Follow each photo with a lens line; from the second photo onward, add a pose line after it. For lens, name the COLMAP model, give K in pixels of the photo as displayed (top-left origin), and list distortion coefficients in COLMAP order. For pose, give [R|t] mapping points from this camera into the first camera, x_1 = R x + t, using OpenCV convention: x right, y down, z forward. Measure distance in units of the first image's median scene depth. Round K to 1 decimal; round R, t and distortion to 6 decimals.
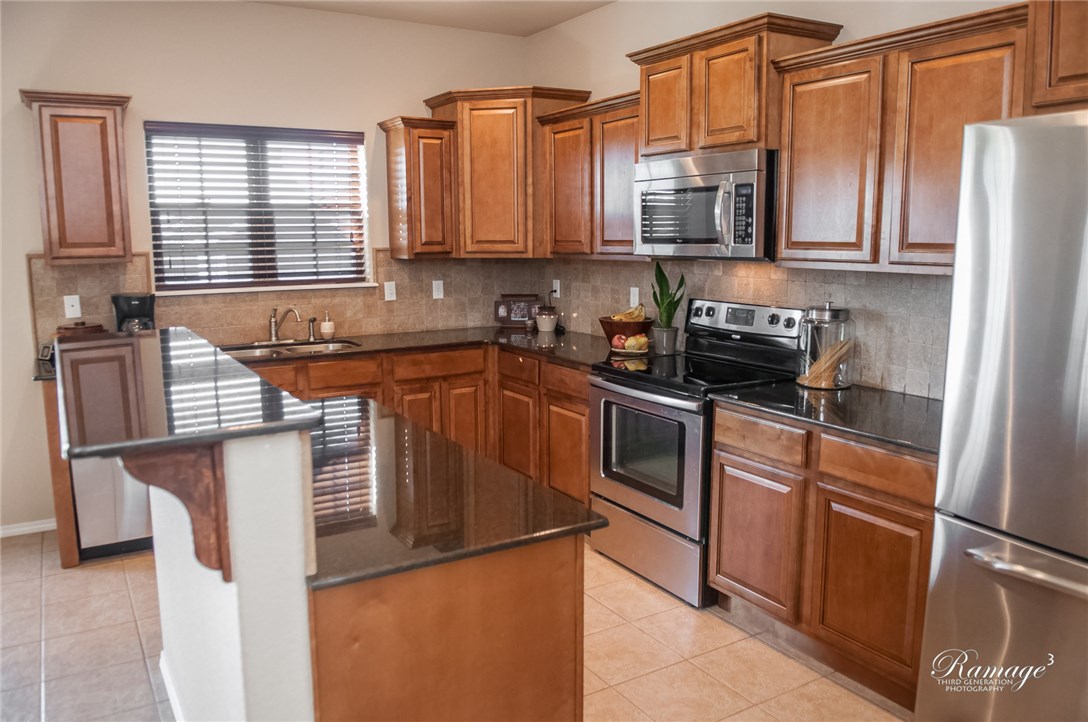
lens RADIAL K [[803.4, 0, 498.5], [0, 803.4, 361.3], [0, 0, 1]] dist [-0.034110, -0.003175]
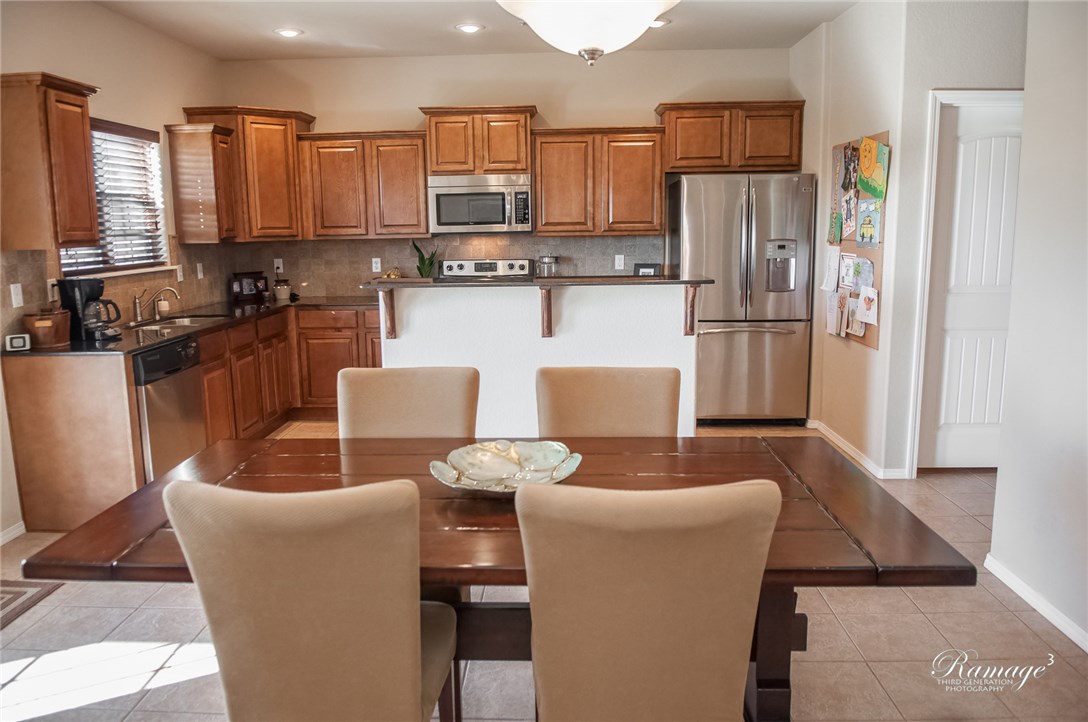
lens RADIAL K [[816.4, 0, 505.2], [0, 816.4, 359.1], [0, 0, 1]] dist [-0.011541, -0.029509]
pose [[0.559022, -0.136297, 0.817874, -0.901987], [0.141070, 0.987650, 0.068168, 0.020708], [-0.817064, 0.077270, 0.571345, -0.025171]]
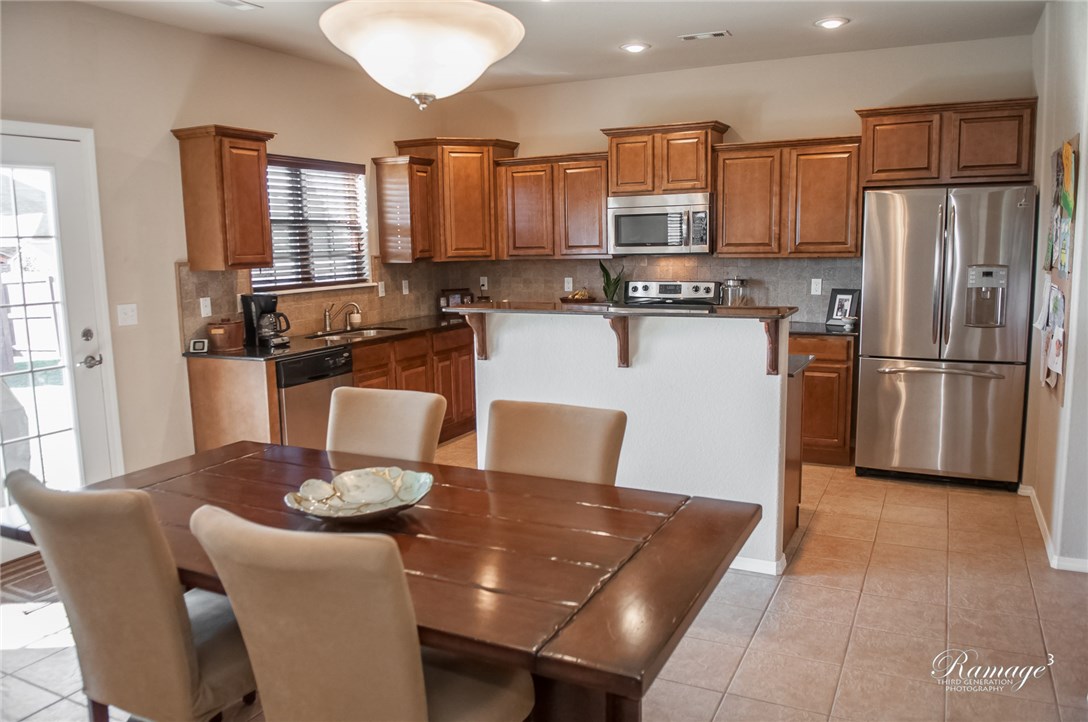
lens RADIAL K [[816.4, 0, 505.2], [0, 816.4, 359.1], [0, 0, 1]] dist [-0.011541, -0.029509]
pose [[0.848619, -0.083967, 0.522298, -0.706049], [0.096041, 0.995369, 0.003974, 0.039641], [-0.520213, 0.046789, 0.852754, -0.216181]]
